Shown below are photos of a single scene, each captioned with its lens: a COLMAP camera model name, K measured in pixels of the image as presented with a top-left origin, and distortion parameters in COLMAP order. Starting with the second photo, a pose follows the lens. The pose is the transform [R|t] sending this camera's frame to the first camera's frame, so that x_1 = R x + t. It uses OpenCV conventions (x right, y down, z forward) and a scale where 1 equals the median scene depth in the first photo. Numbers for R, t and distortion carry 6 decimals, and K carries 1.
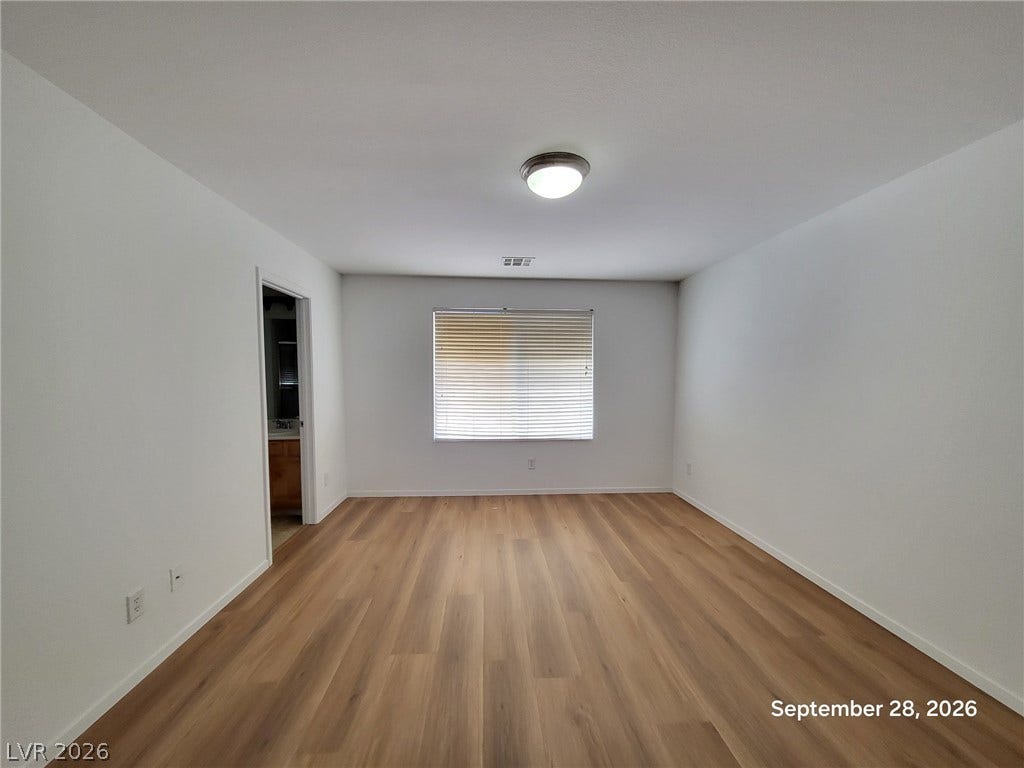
lens RADIAL K [[402.8, 0, 512.9], [0, 402.8, 383.1], [0, 0, 1]] dist [-0.002510, -0.000537]
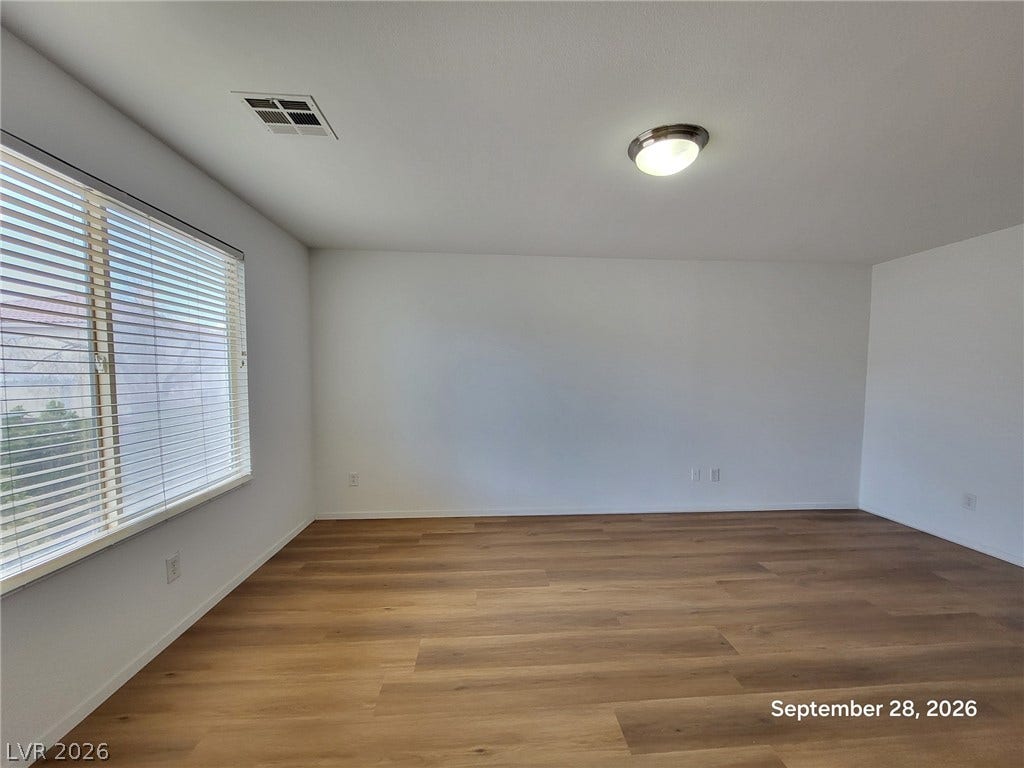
lens RADIAL K [[402.8, 0, 513.5], [0, 402.8, 385.4], [0, 0, 1]] dist [-0.002510, -0.000537]
pose [[-0.015080, -0.026906, 0.999524, -0.539652], [0.017058, 0.999485, 0.027162, -0.004021], [-0.999741, 0.017459, -0.014613, 0.890962]]
